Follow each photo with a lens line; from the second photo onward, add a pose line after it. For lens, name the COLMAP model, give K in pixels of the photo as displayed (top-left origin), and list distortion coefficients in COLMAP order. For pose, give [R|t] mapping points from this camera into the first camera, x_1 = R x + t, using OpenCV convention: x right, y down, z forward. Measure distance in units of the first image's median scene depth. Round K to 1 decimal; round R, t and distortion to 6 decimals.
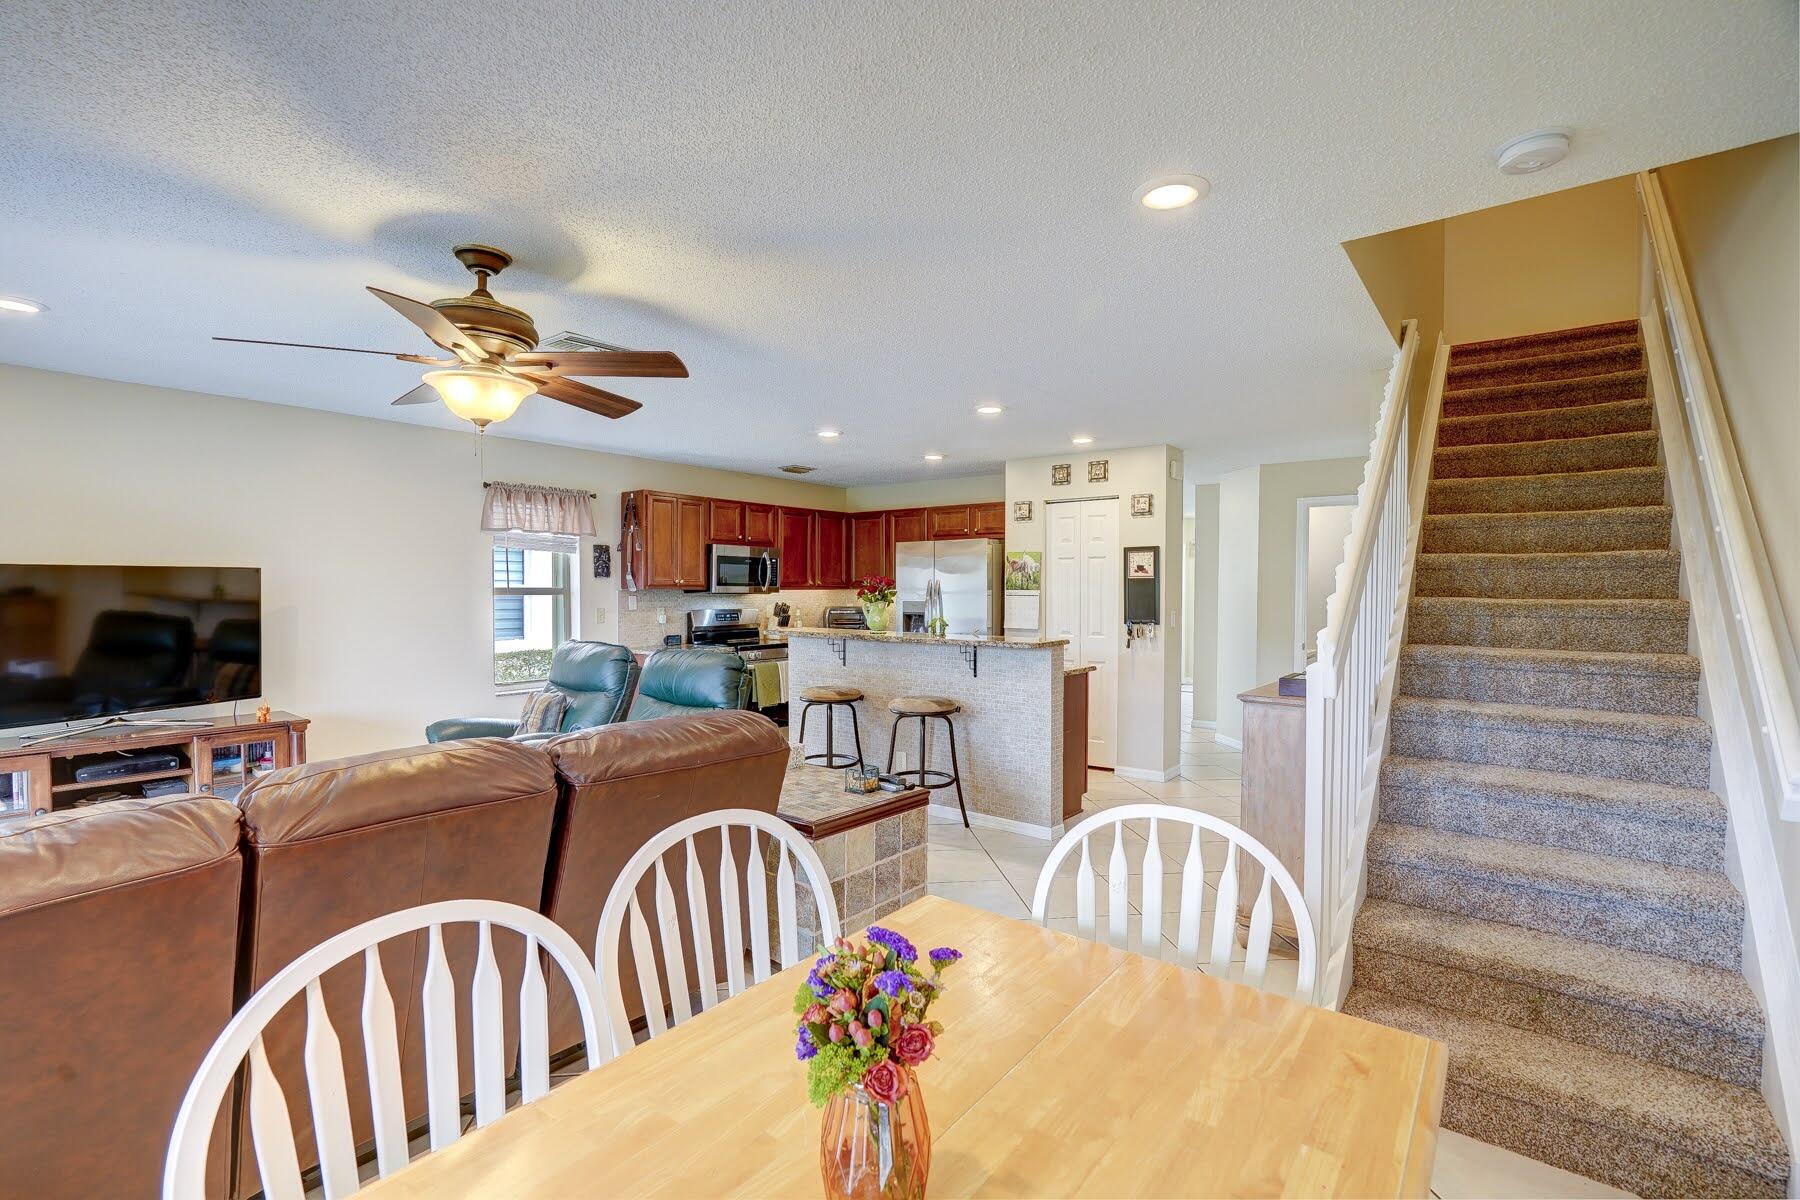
lens RADIAL K [[837.0, 0, 885.8], [0, 837.0, 604.1], [0, 0, 1]] dist [-0.001454, -0.000331]
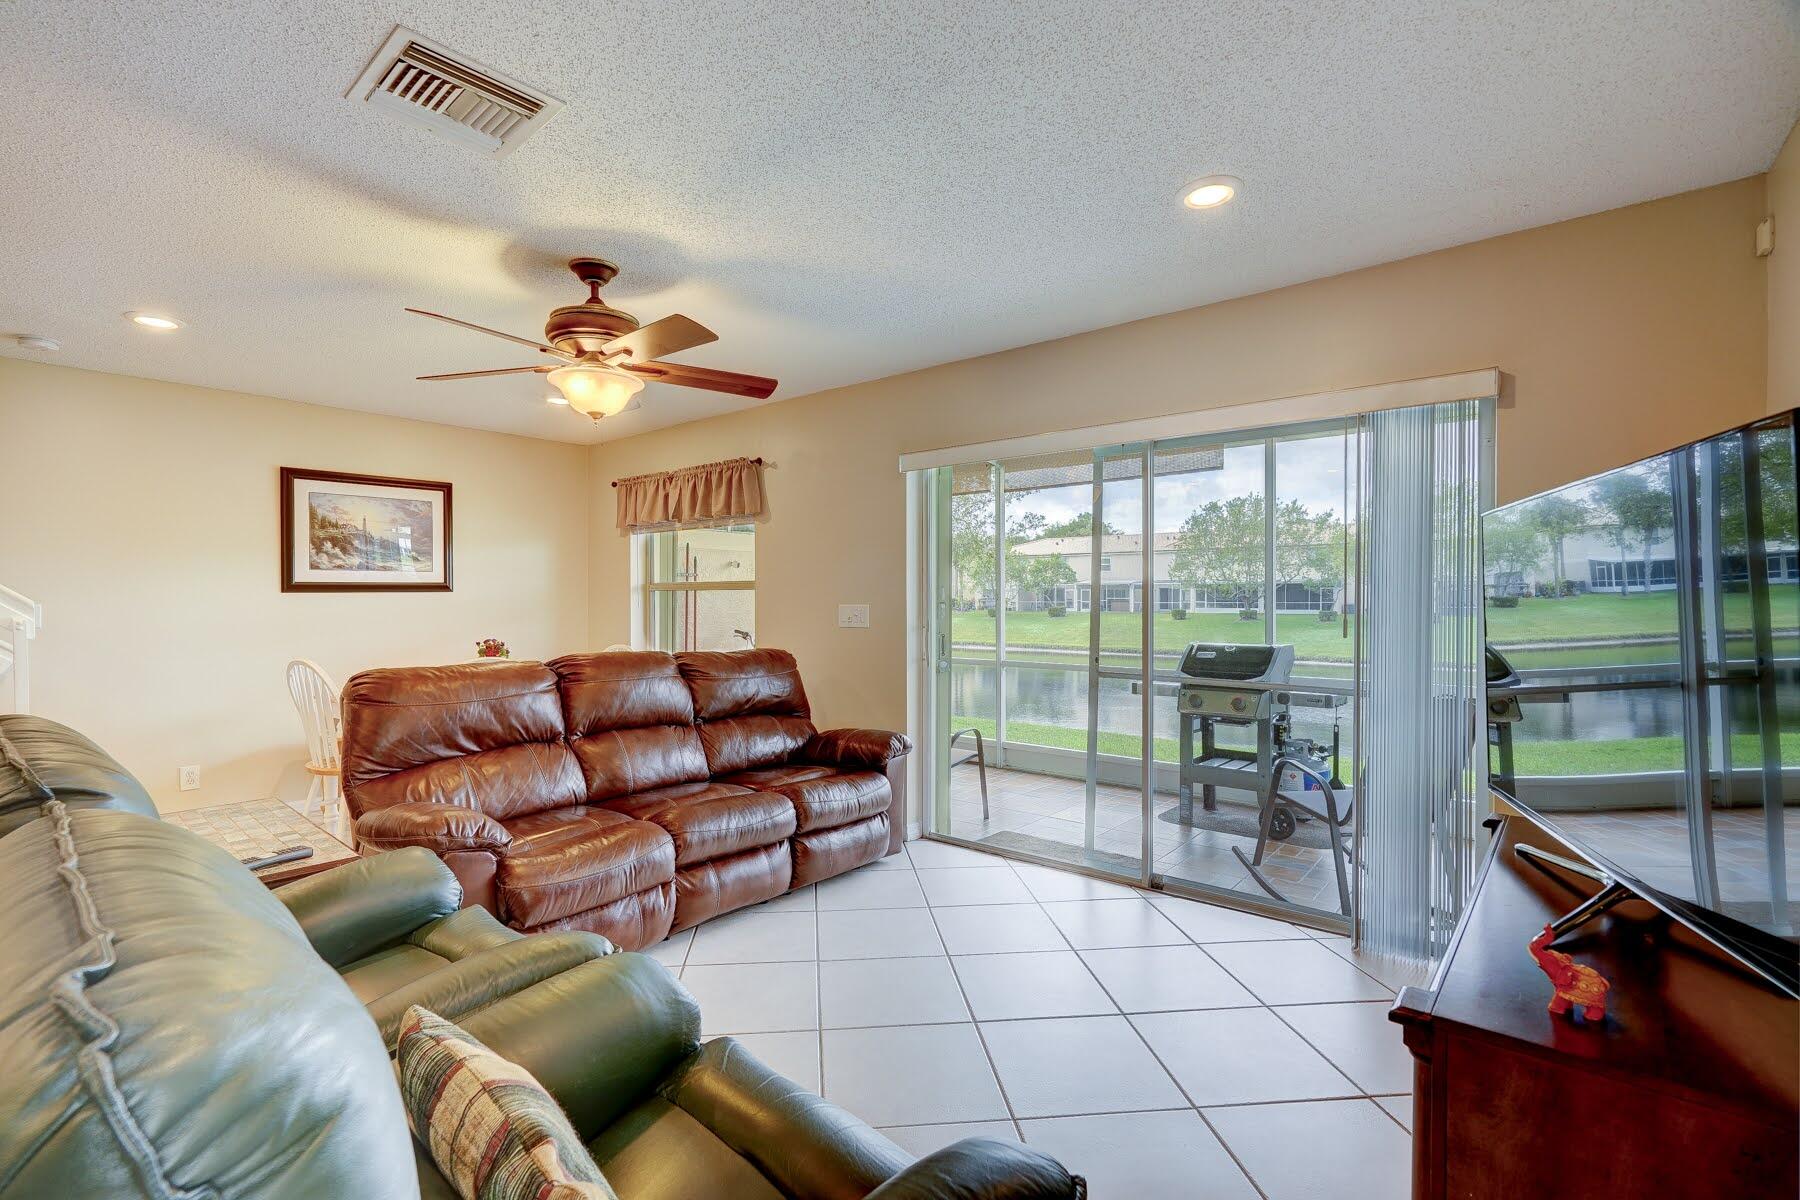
lens RADIAL K [[837.0, 0, 885.8], [0, 837.0, 604.1], [0, 0, 1]] dist [-0.001454, -0.000331]
pose [[-0.999849, -0.003533, 0.017028, -0.390673], [-0.003076, 0.999636, 0.026799, 0.000523], [-0.017116, 0.026743, -0.999496, 0.929721]]
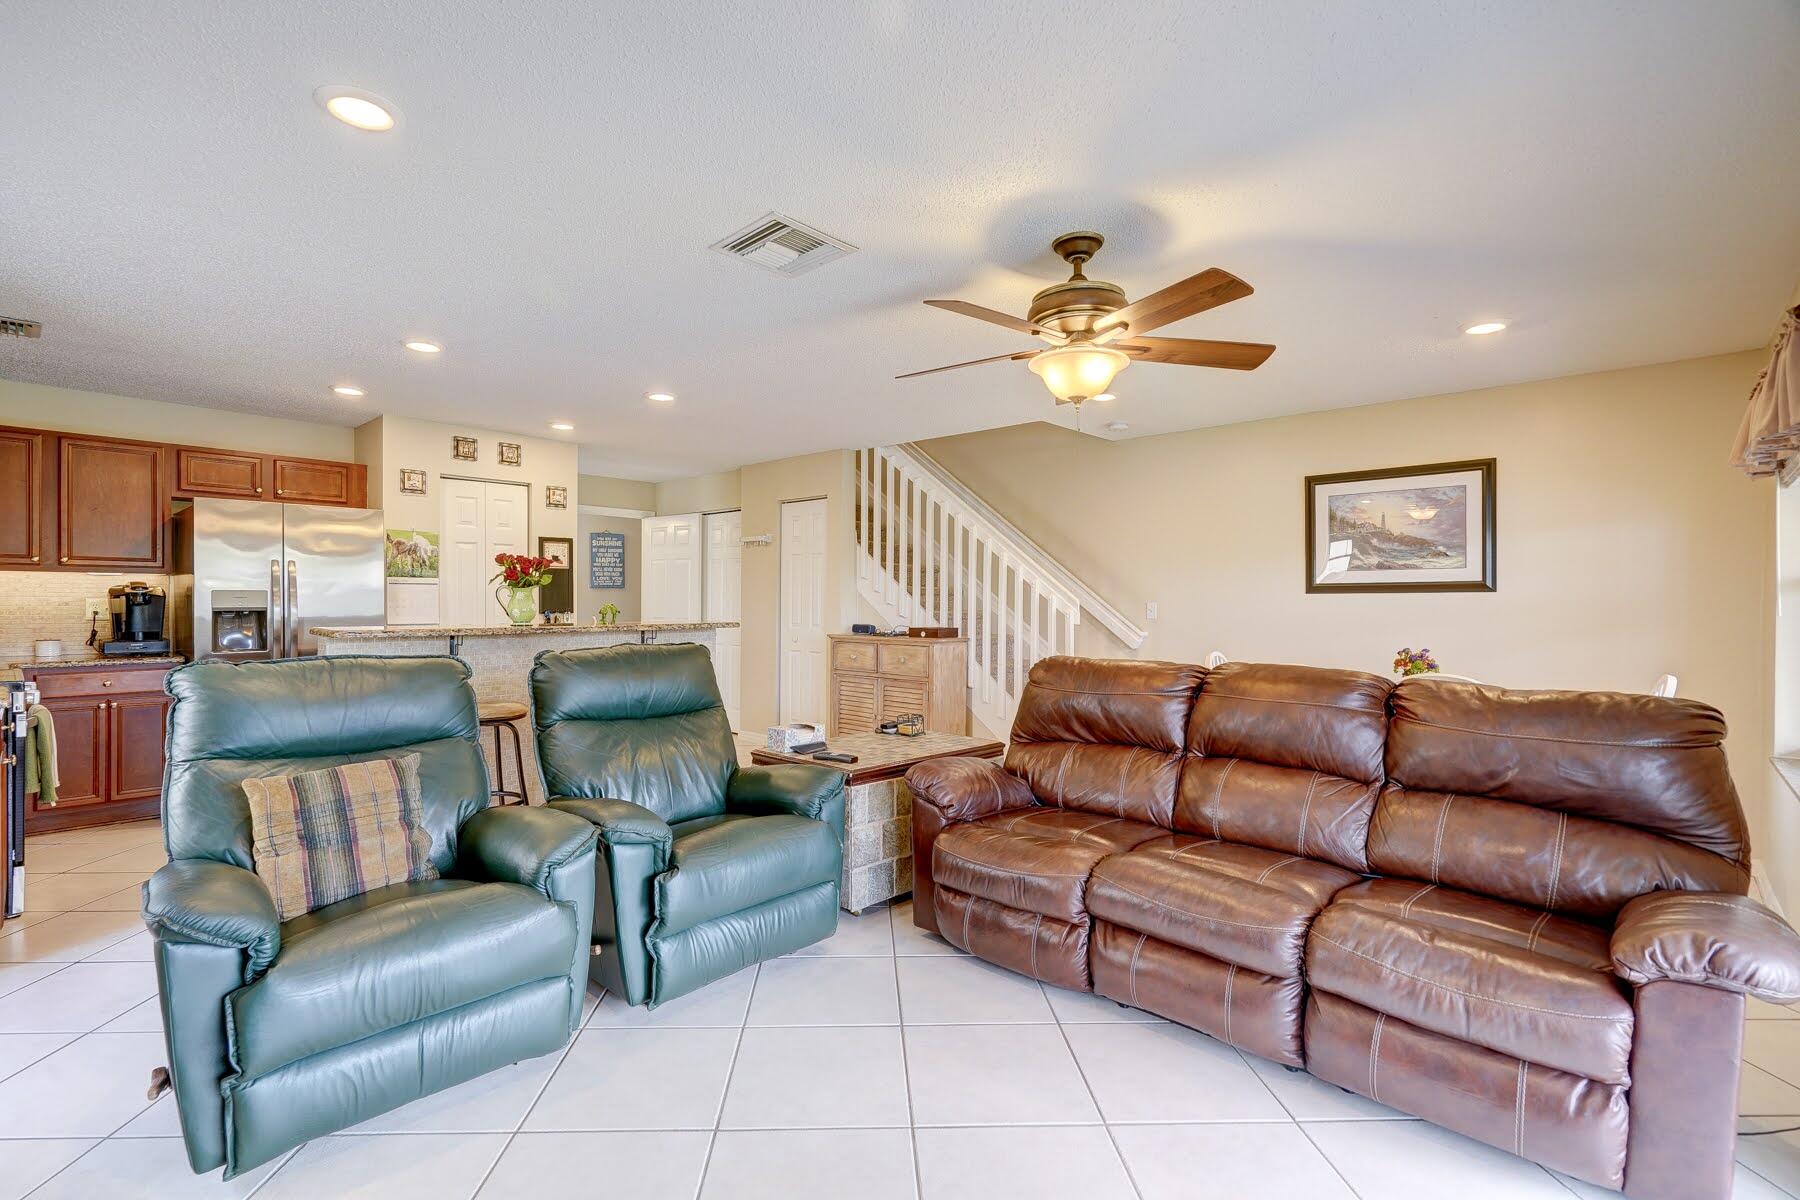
lens RADIAL K [[837.0, 0, 885.8], [0, 837.0, 604.1], [0, 0, 1]] dist [-0.001454, -0.000331]
pose [[0.085795, -0.008683, 0.996275, -0.681120], [0.013420, 0.999881, 0.007559, 0.010880], [-0.996222, 0.012722, 0.085902, 0.507897]]
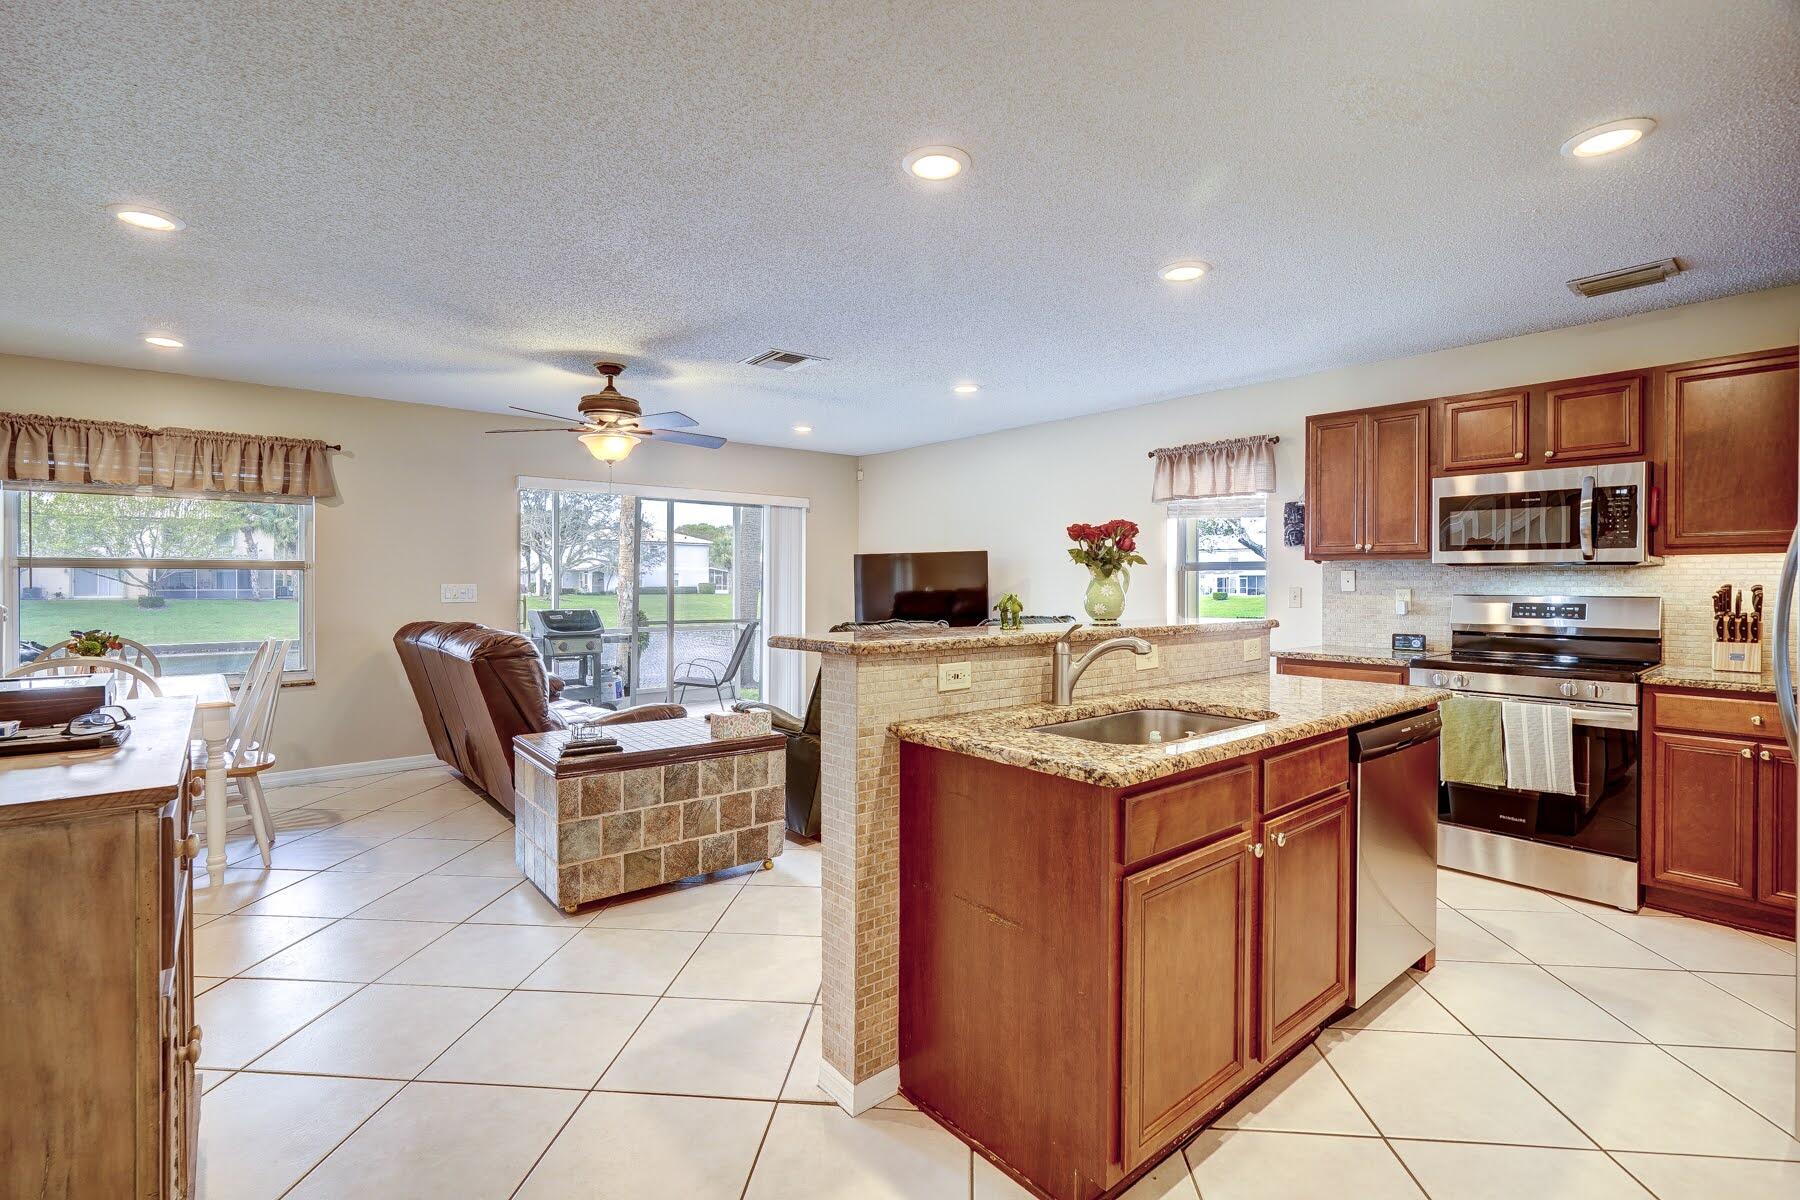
lens RADIAL K [[837.0, 0, 885.8], [0, 837.0, 604.1], [0, 0, 1]] dist [-0.001454, -0.000331]
pose [[-0.200225, 0.020064, -0.979544, 0.476071], [-0.023369, 0.999408, 0.025248, 0.009310], [0.979471, 0.027946, -0.199638, 0.830175]]
